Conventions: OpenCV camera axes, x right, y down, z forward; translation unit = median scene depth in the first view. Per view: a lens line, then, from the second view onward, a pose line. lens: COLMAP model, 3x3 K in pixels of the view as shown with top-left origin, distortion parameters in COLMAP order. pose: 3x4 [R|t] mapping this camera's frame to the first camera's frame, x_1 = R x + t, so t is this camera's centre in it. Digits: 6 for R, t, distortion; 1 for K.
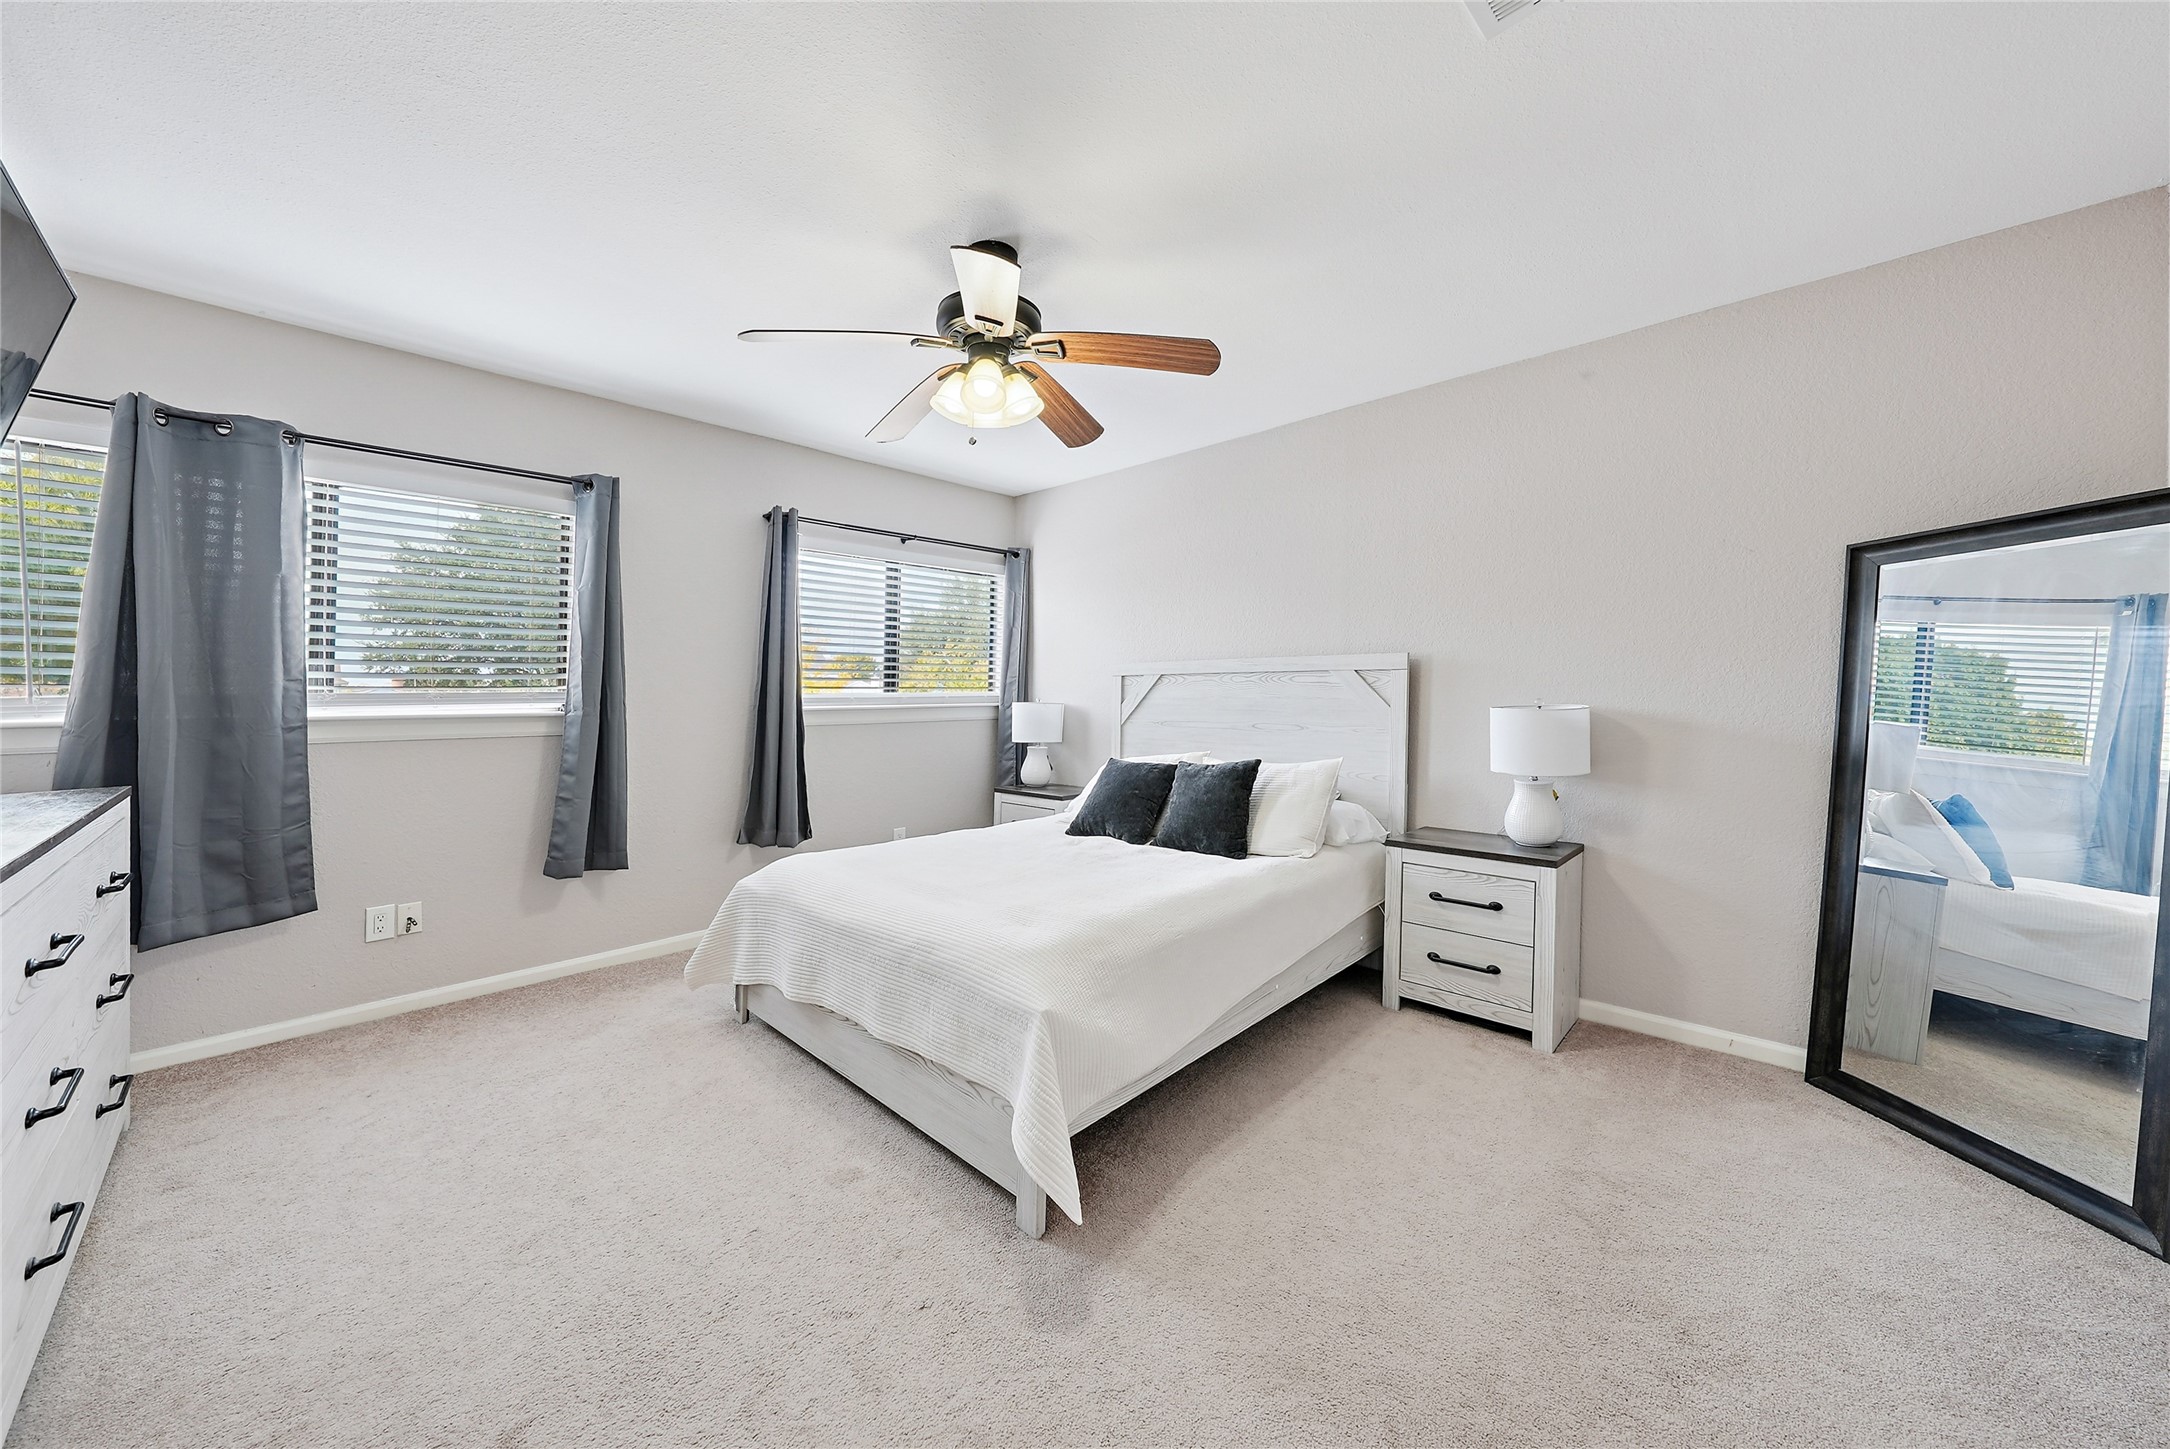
lens RADIAL K [[746.0, 0, 1081.0], [0, 746.0, 718.0], [0, 0, 1]] dist [0.005968, -0.000507]
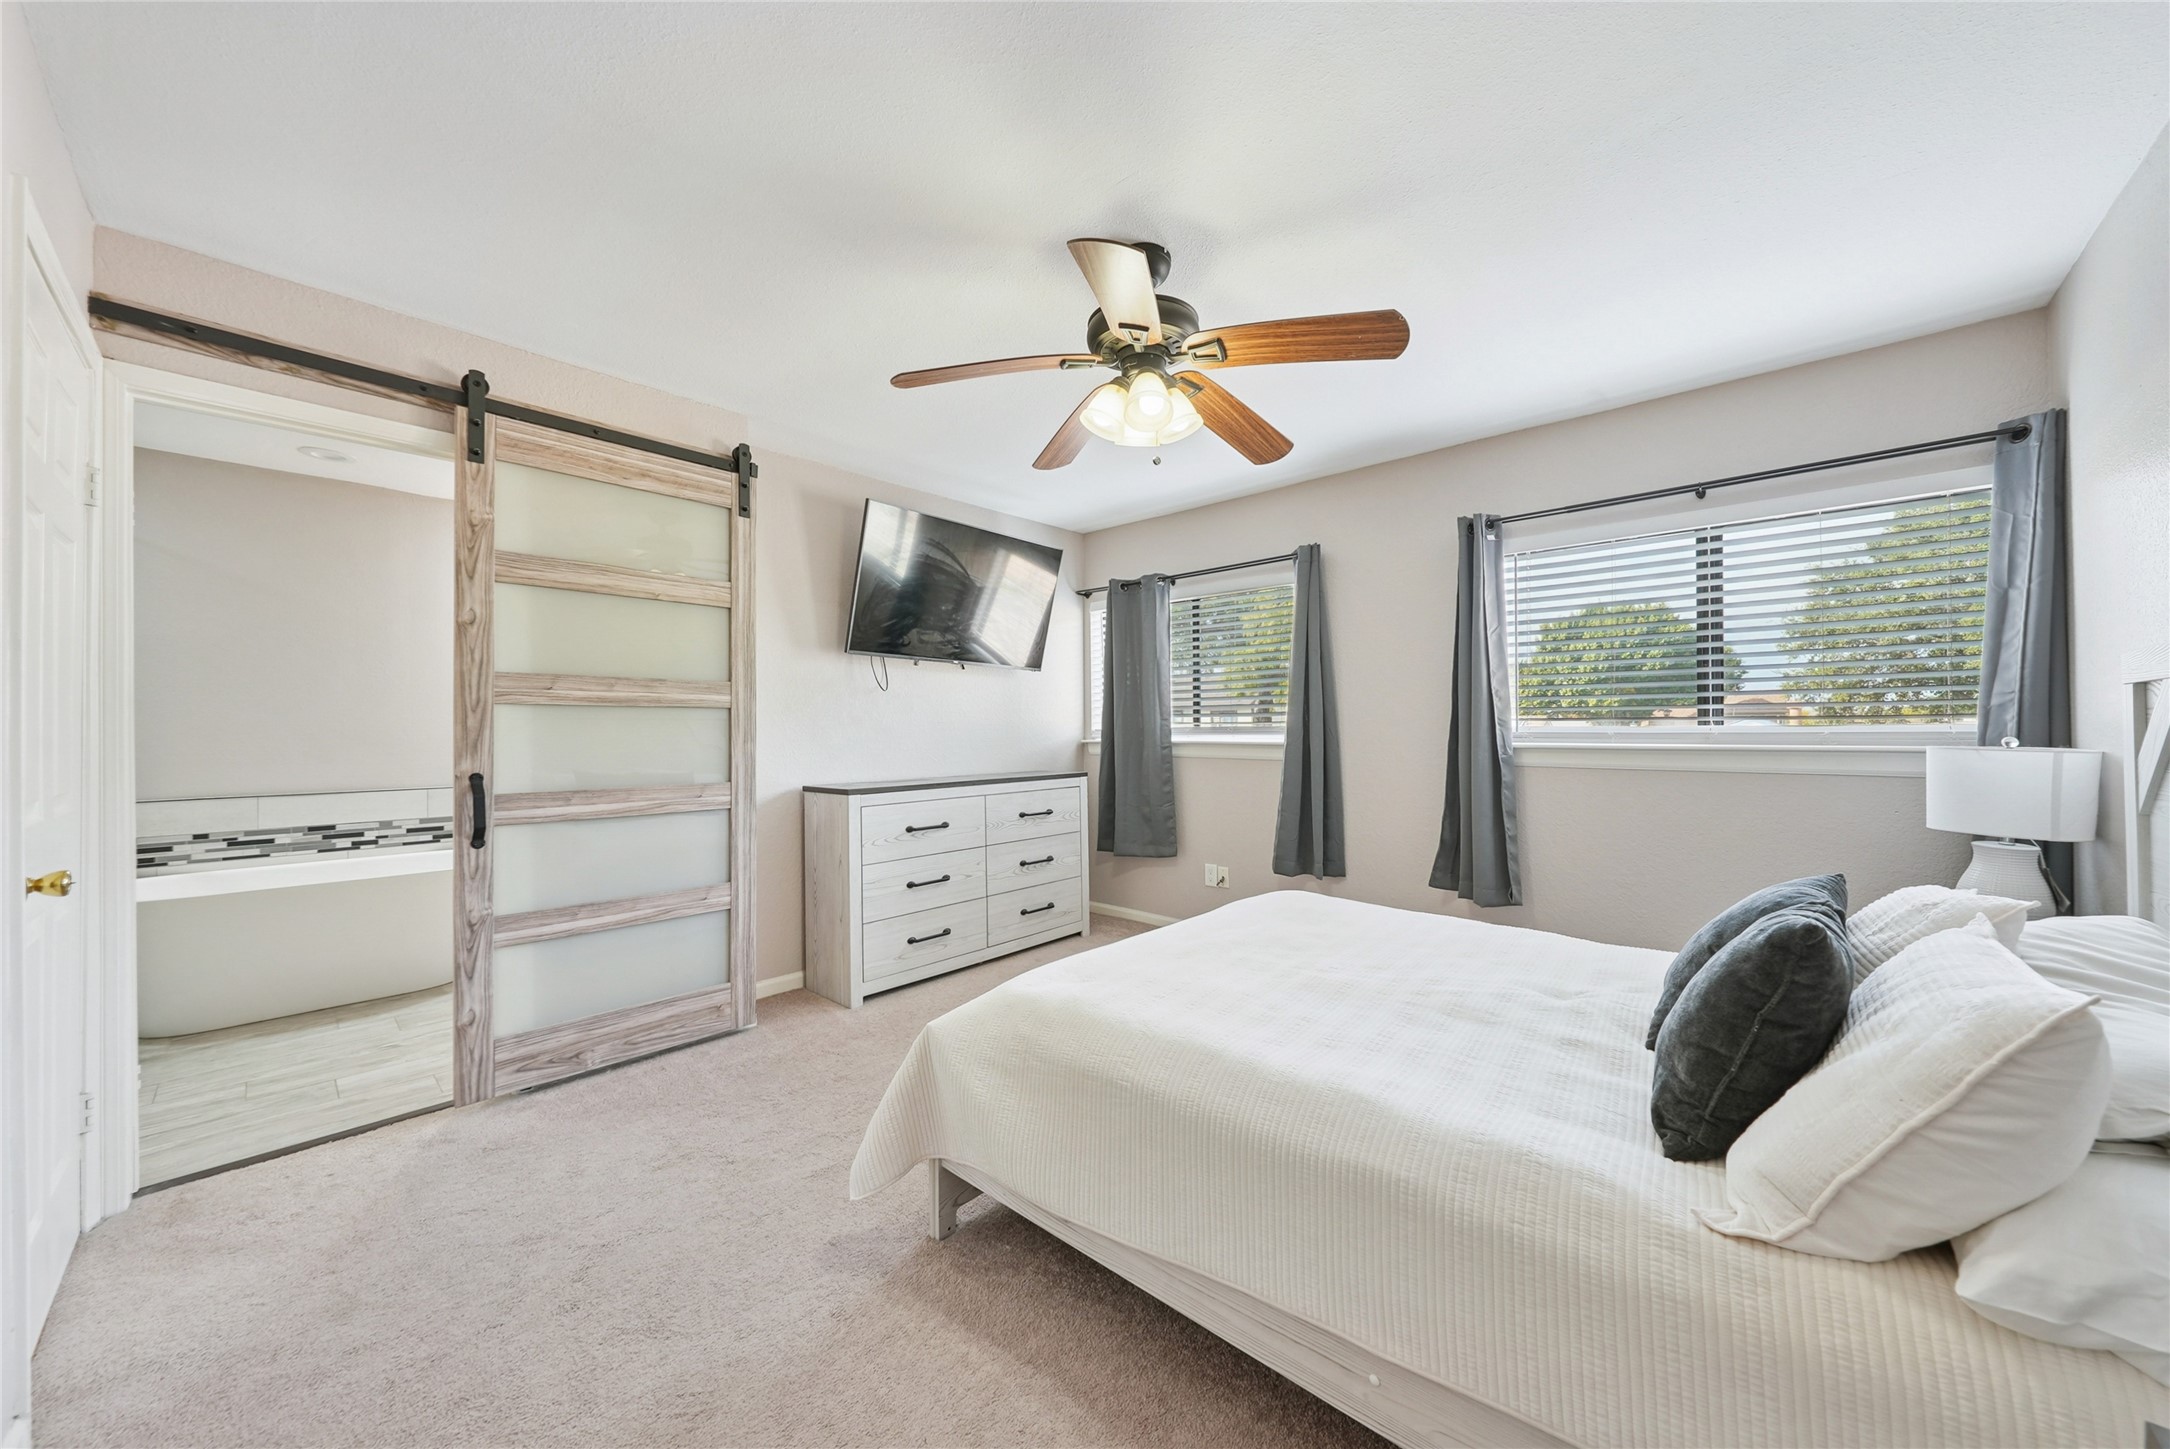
lens RADIAL K [[746.0, 0, 1079.7], [0, 746.0, 720.3], [0, 0, 1]] dist [0.005968, -0.000507]
pose [[0.048362, -0.004715, -0.998819, 0.421783], [-0.030575, 0.999513, -0.006199, -0.020506], [0.998362, 0.030839, 0.048194, 0.464355]]
